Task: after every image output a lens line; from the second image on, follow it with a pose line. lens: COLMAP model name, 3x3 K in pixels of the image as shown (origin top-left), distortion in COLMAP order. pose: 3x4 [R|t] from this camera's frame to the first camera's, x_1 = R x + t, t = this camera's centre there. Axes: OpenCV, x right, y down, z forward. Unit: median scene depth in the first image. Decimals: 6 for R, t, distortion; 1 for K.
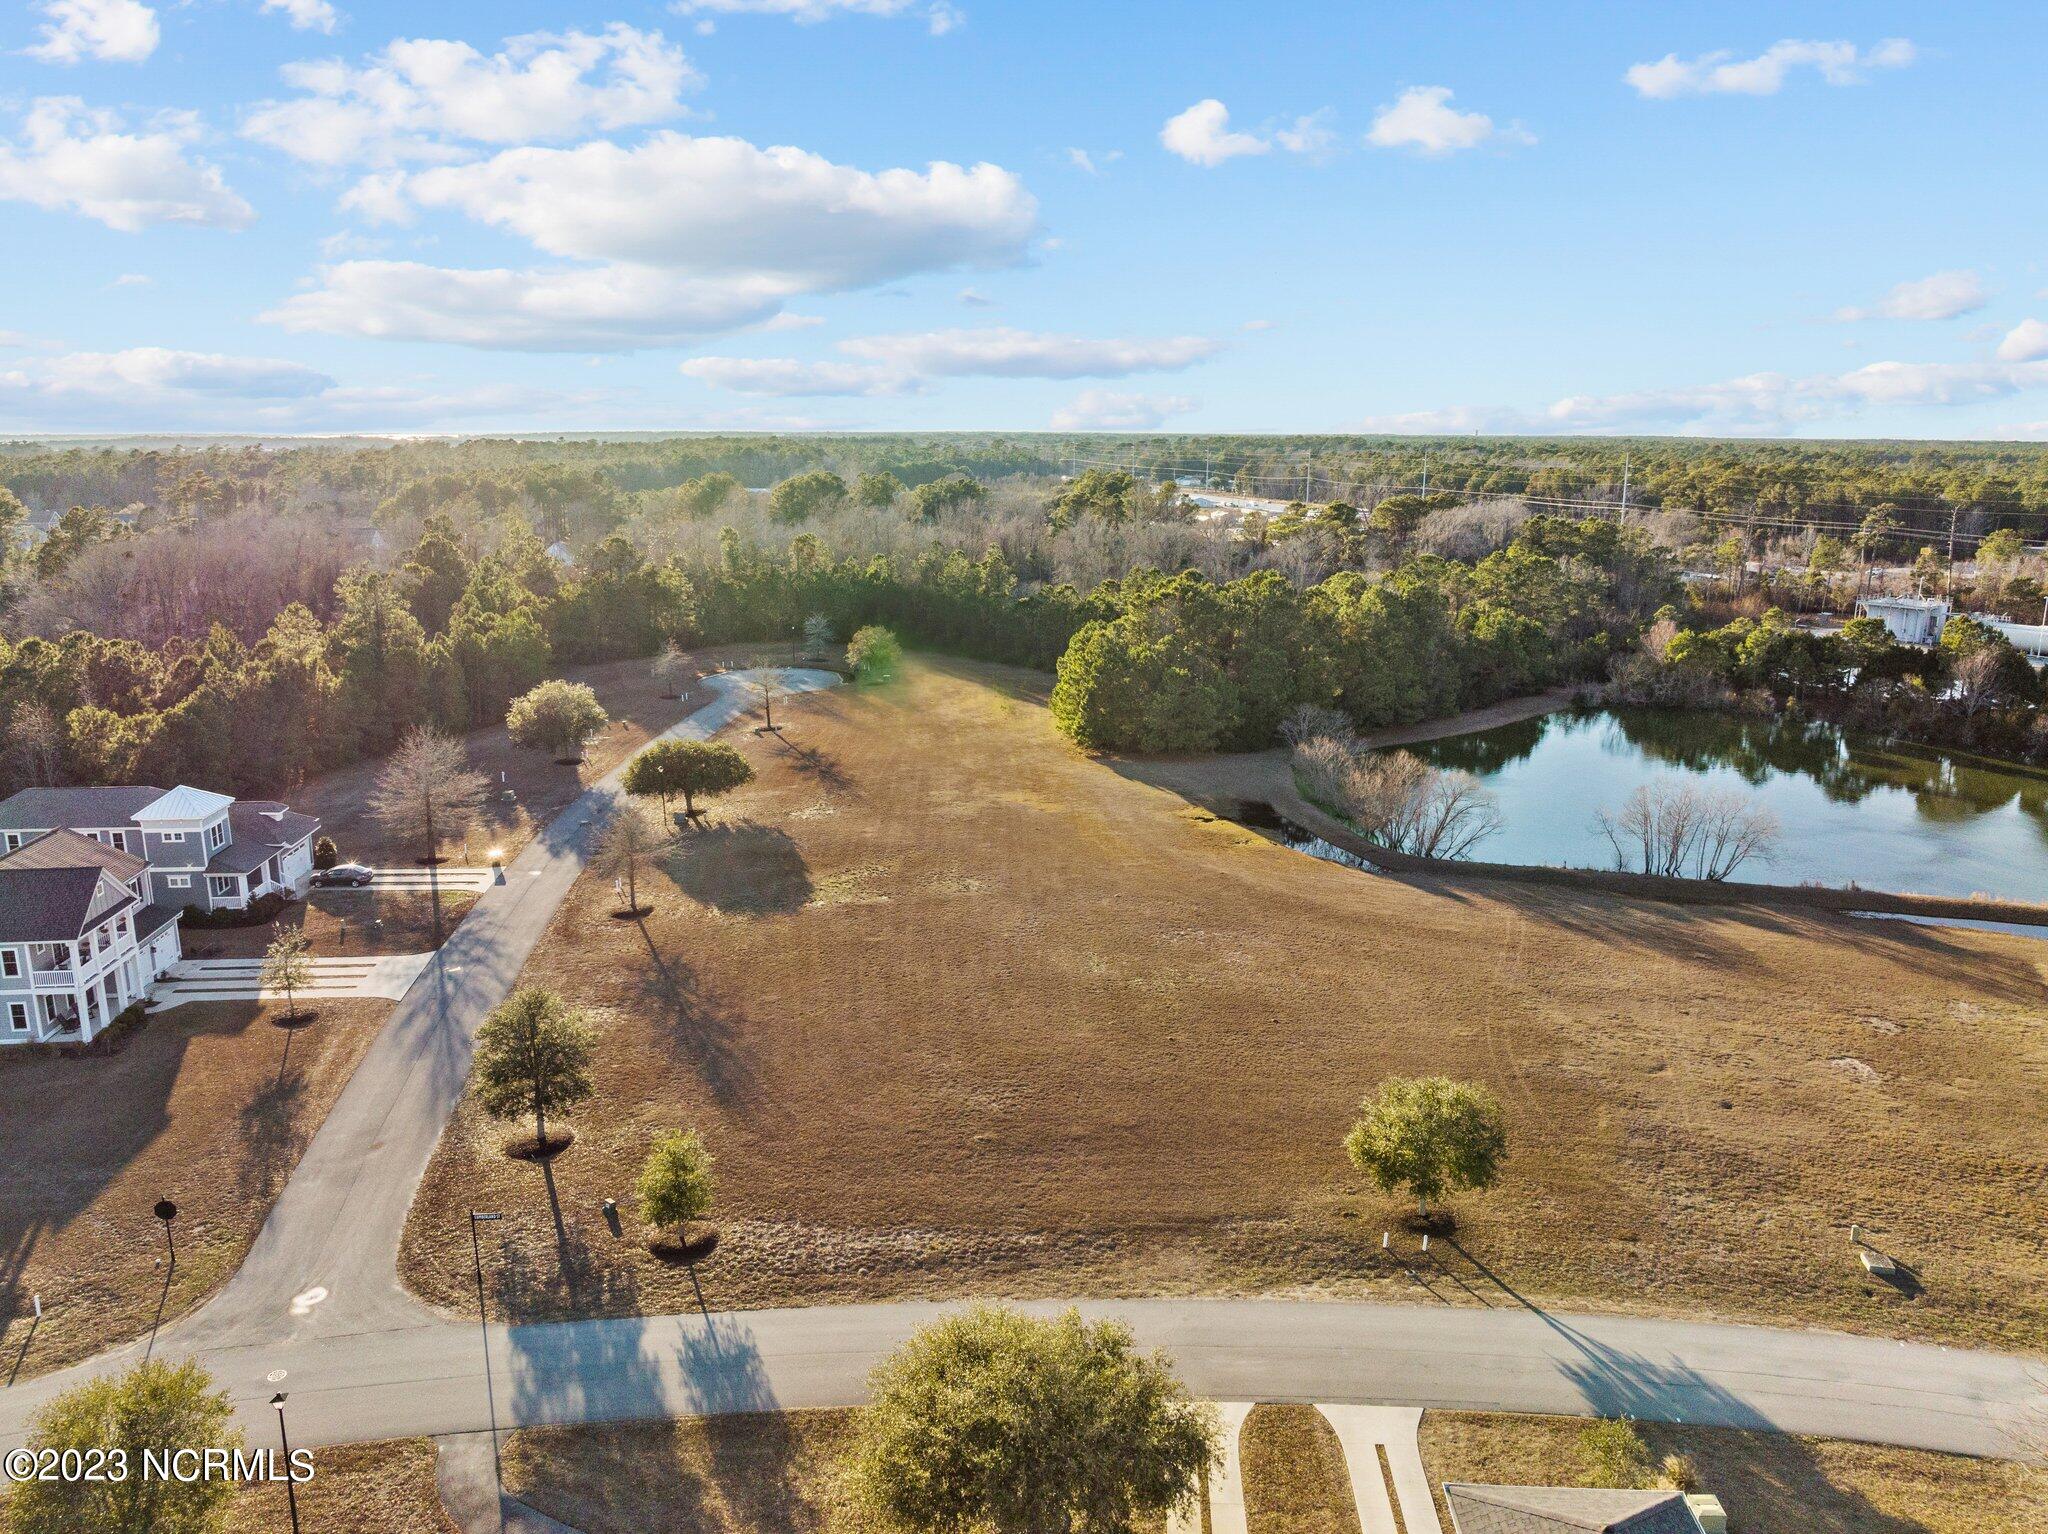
lens RADIAL K [[1439.2, 0, 1024.0], [0, 1439.2, 767.0], [0, 0, 1]] dist [-0.032721, -0.000872]
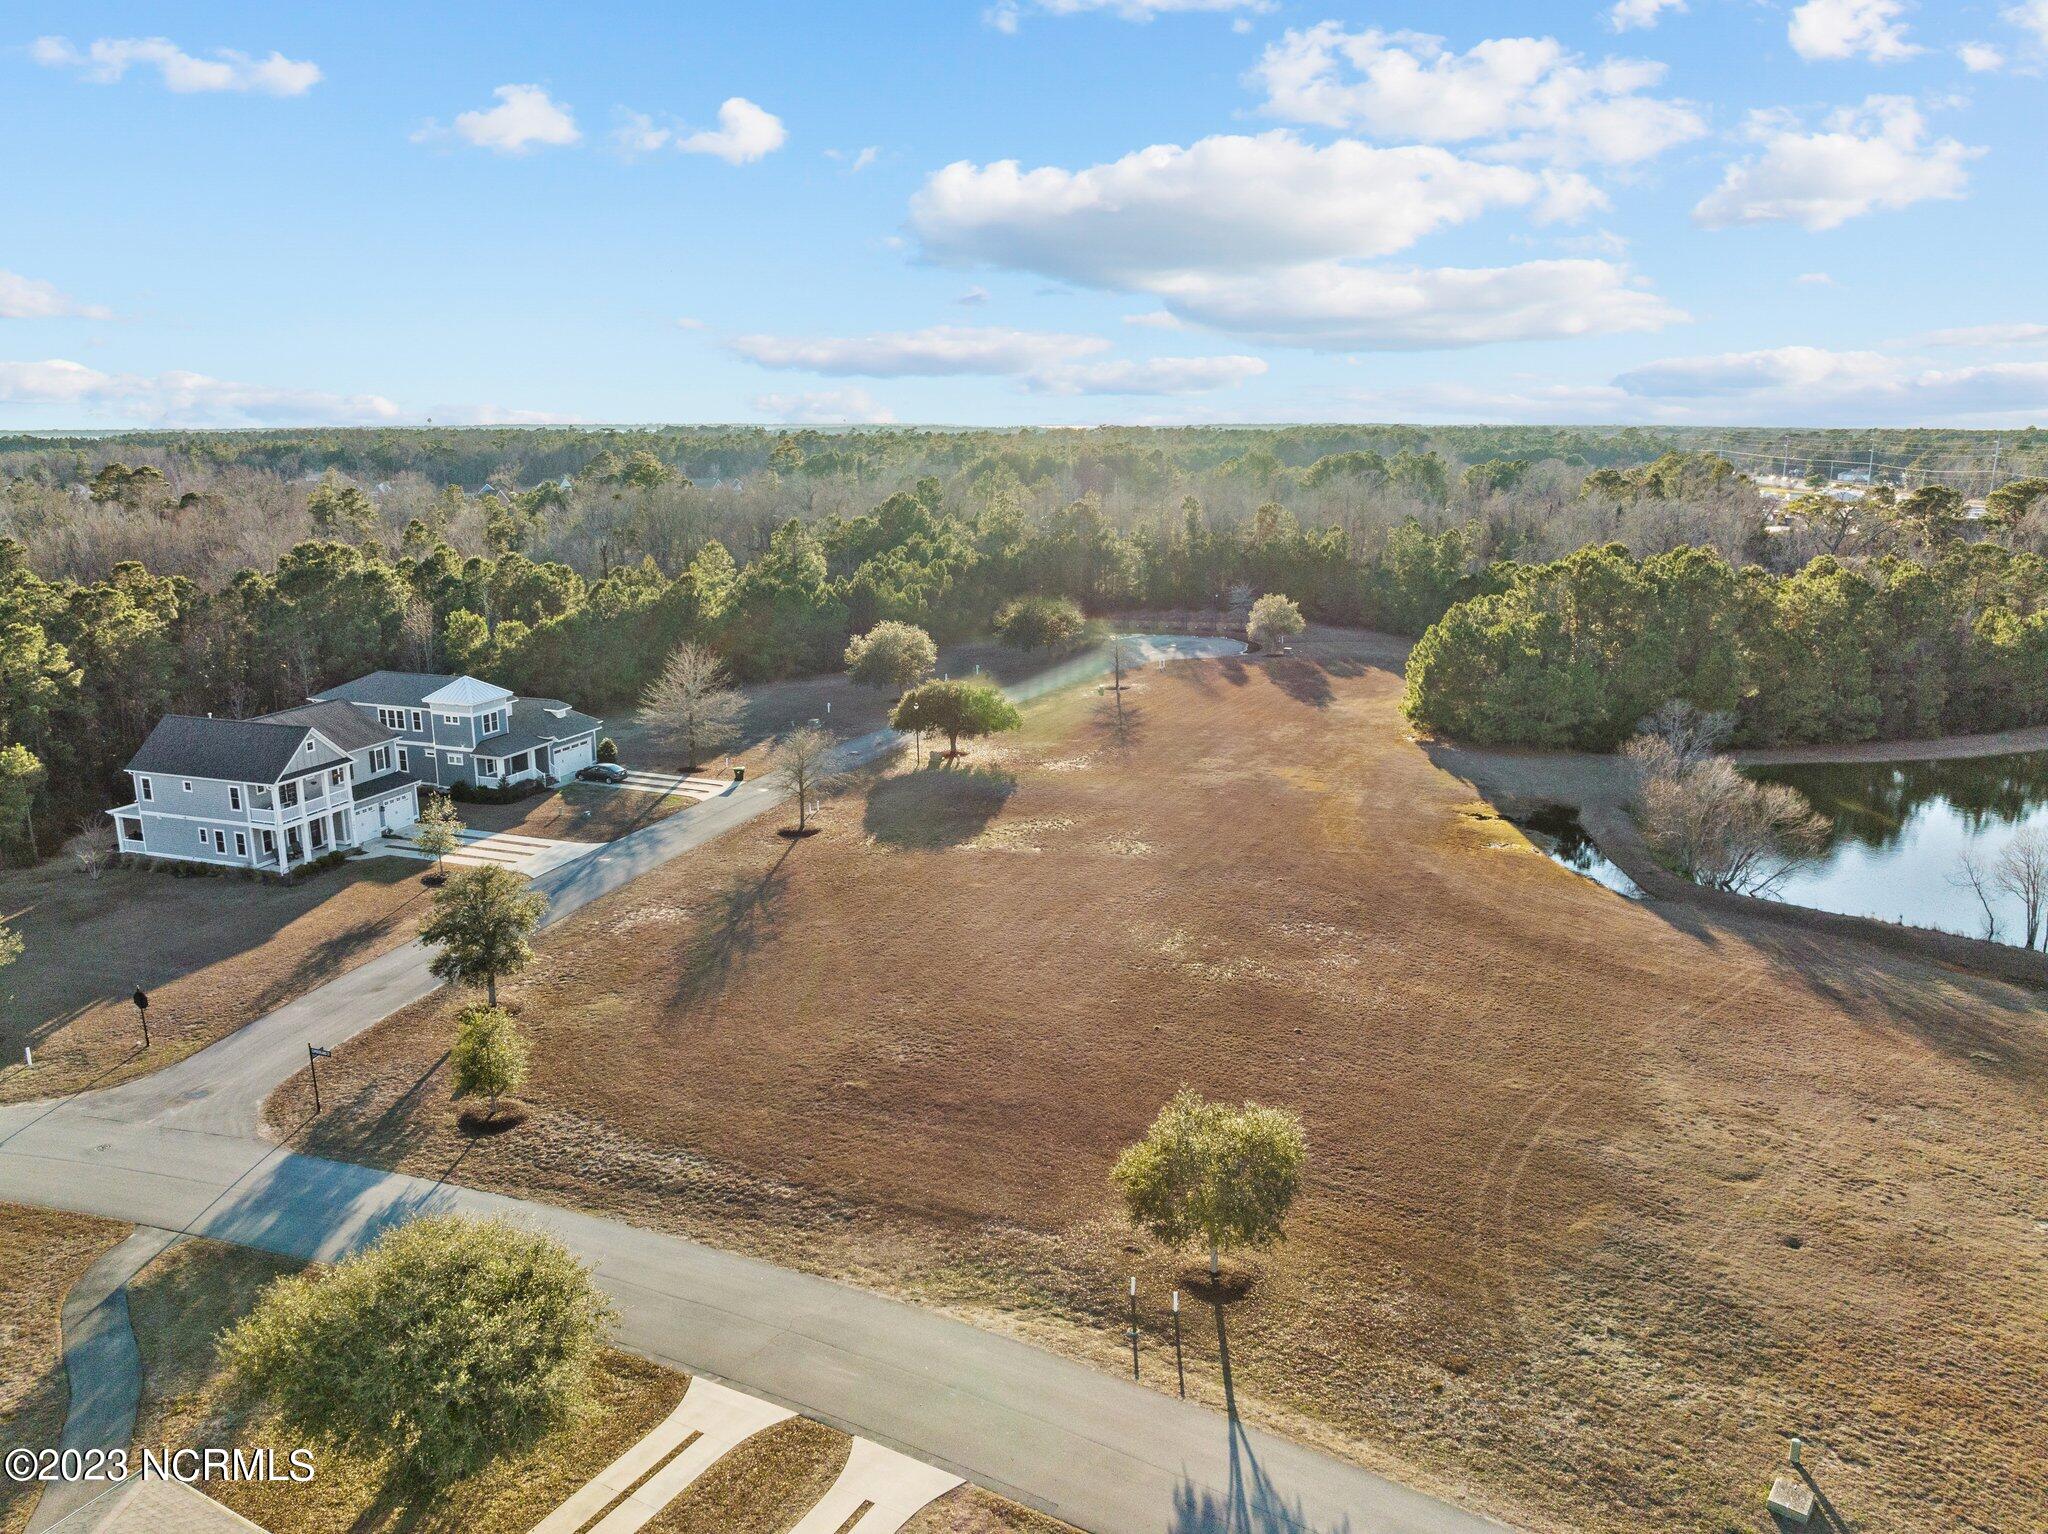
lens RADIAL K [[1437.1, 0, 1024.0], [0, 1437.1, 767.0], [0, 0, 1]] dist [-0.035611, 0.009205]
pose [[0.905031, 0.096277, -0.414307, 0.303673], [-0.094240, 0.995225, 0.025410, 0.014394], [0.414775, 0.016047, 0.909783, 0.141643]]
